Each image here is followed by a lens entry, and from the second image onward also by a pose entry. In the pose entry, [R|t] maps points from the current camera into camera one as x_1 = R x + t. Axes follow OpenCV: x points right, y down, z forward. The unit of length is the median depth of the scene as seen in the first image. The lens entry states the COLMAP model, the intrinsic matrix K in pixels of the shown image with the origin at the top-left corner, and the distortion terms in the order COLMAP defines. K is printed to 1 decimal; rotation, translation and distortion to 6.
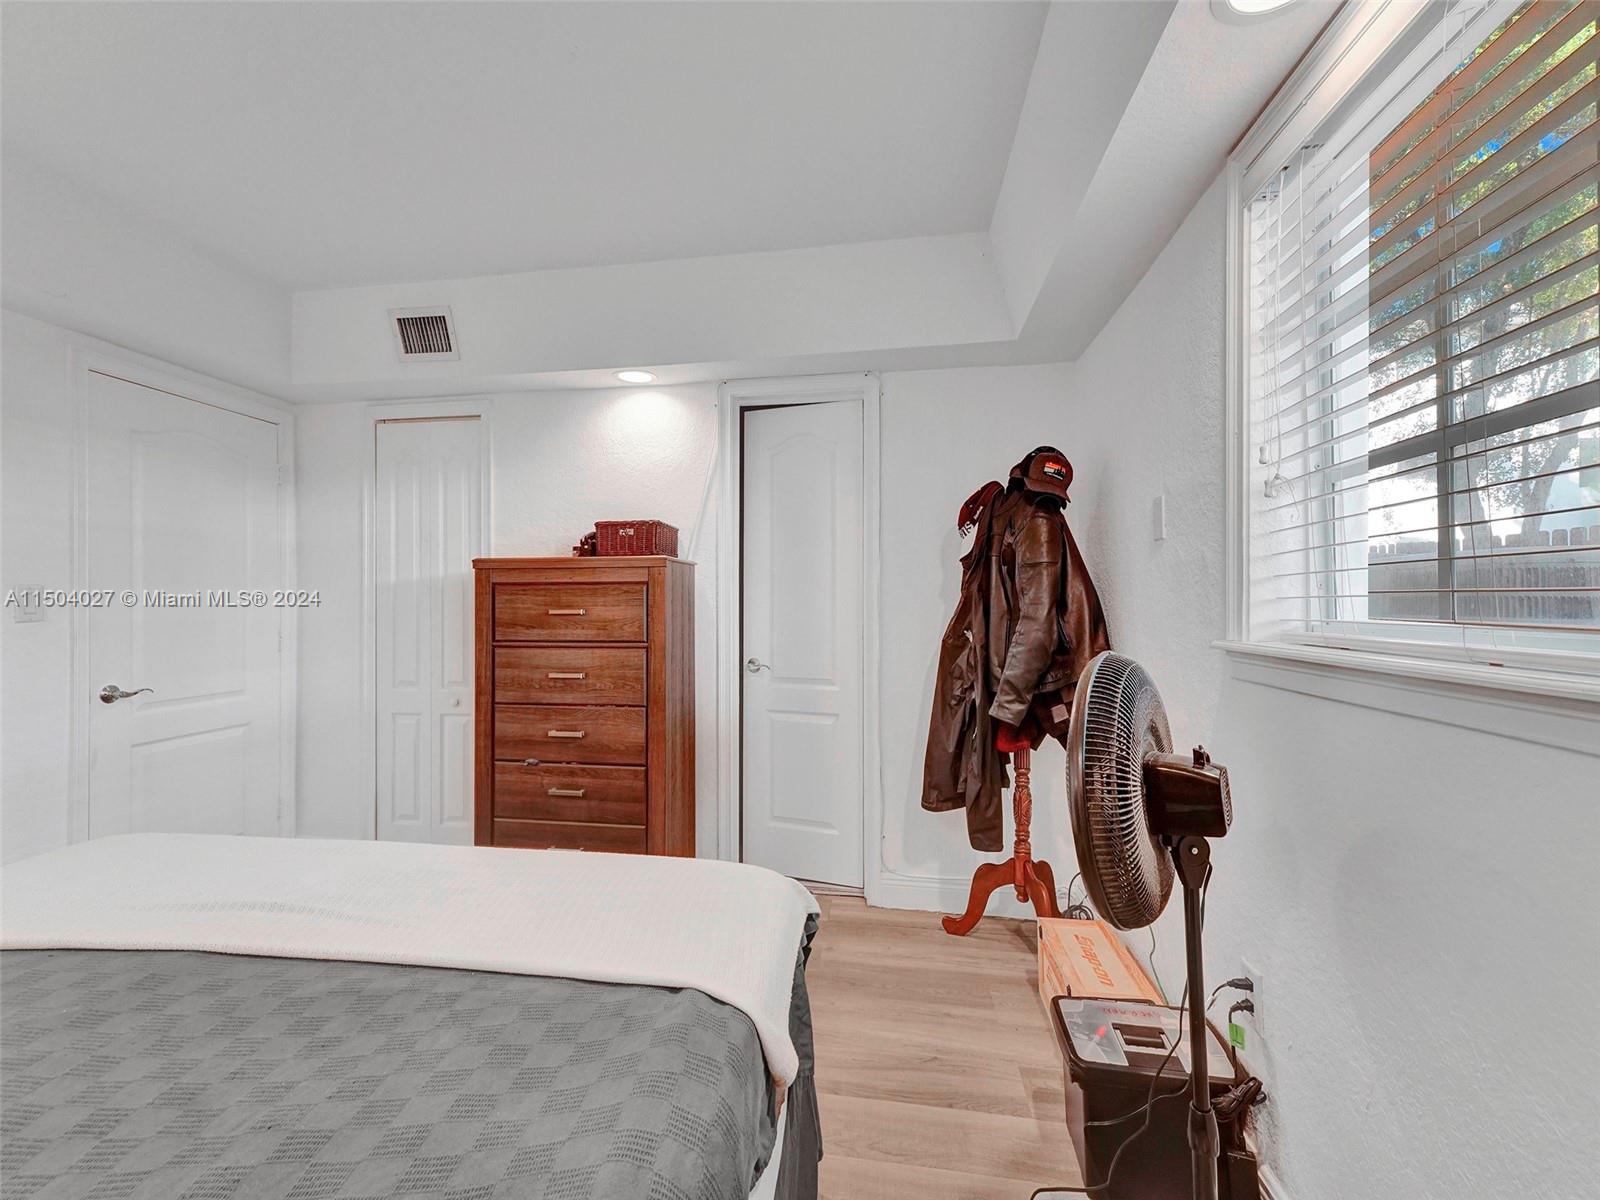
lens RADIAL K [[635.9, 0, 792.0], [0, 635.9, 603.3], [0, 0, 1]] dist [0.011360, 0.000083]
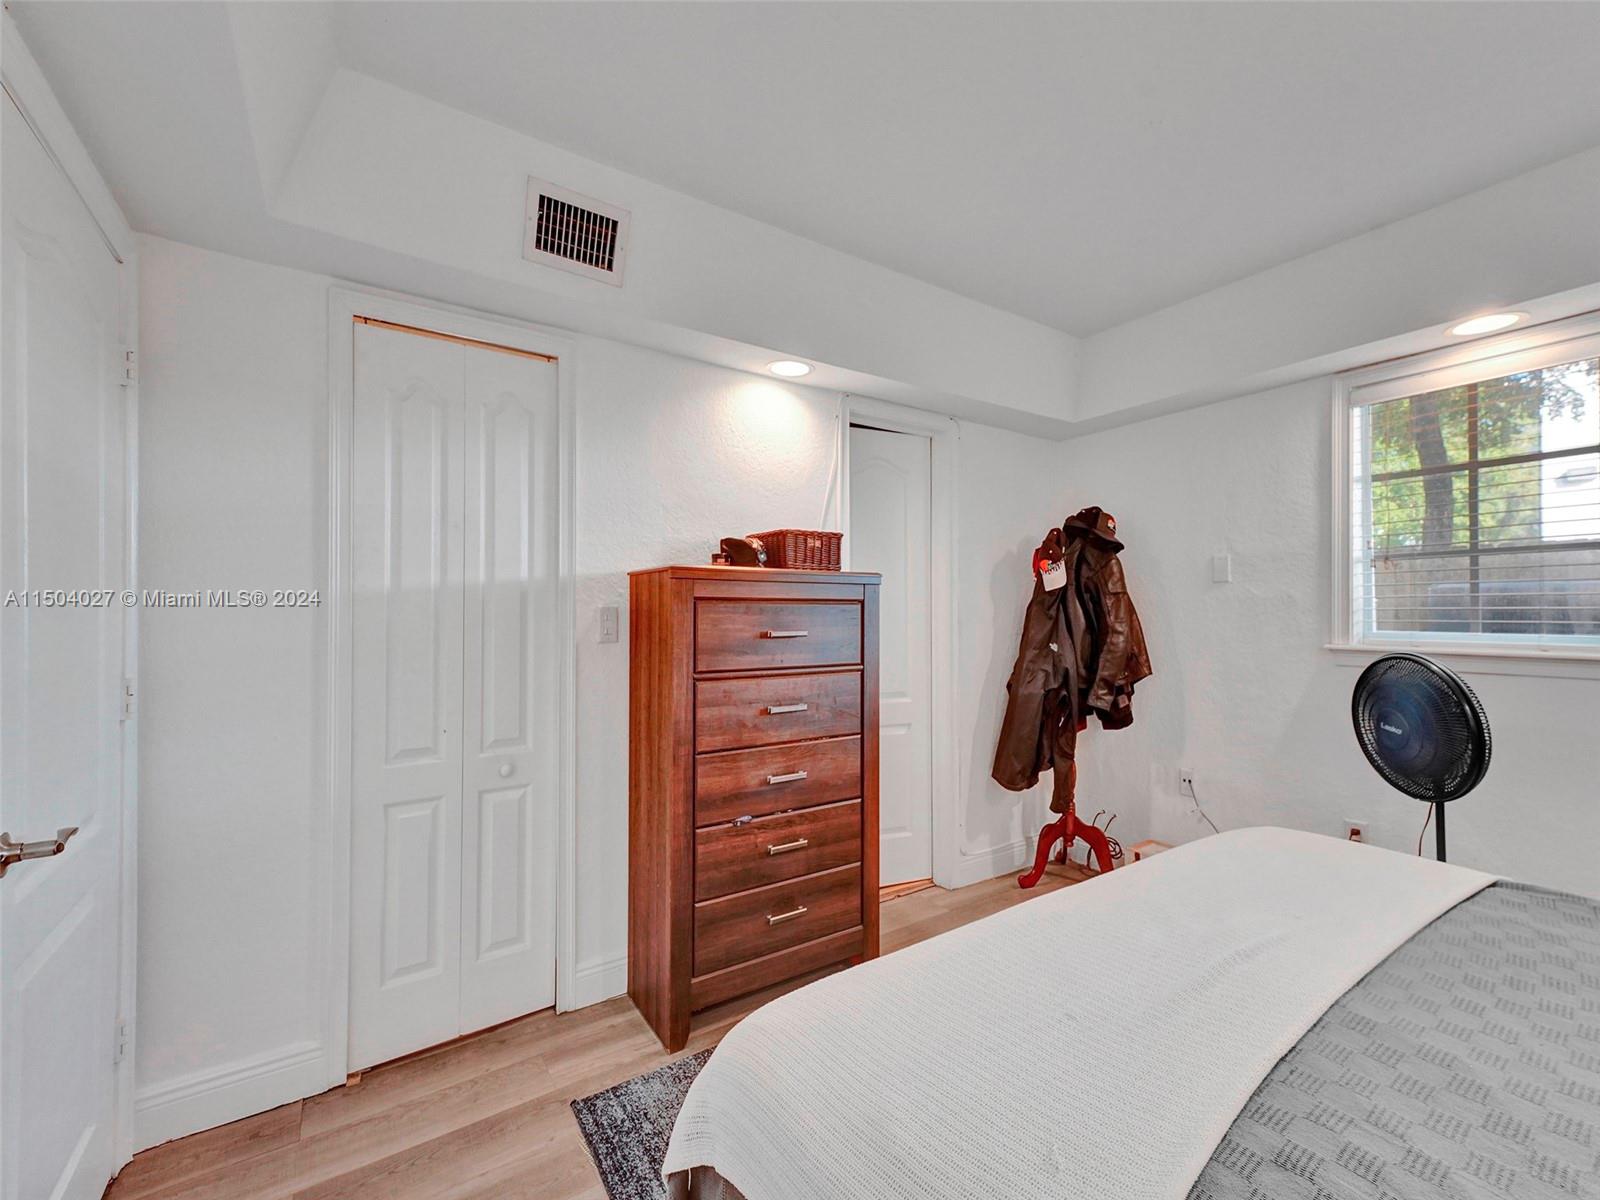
lens RADIAL K [[659.1, 0, 774.4], [0, 659.1, 607.6], [0, 0, 1]] dist [0.013078, 0.000076]
pose [[0.752571, 0.007394, 0.658470, -0.924991], [-0.001945, 0.999958, -0.009007, -0.012810], [-0.658508, 0.005497, 0.752553, 0.340681]]
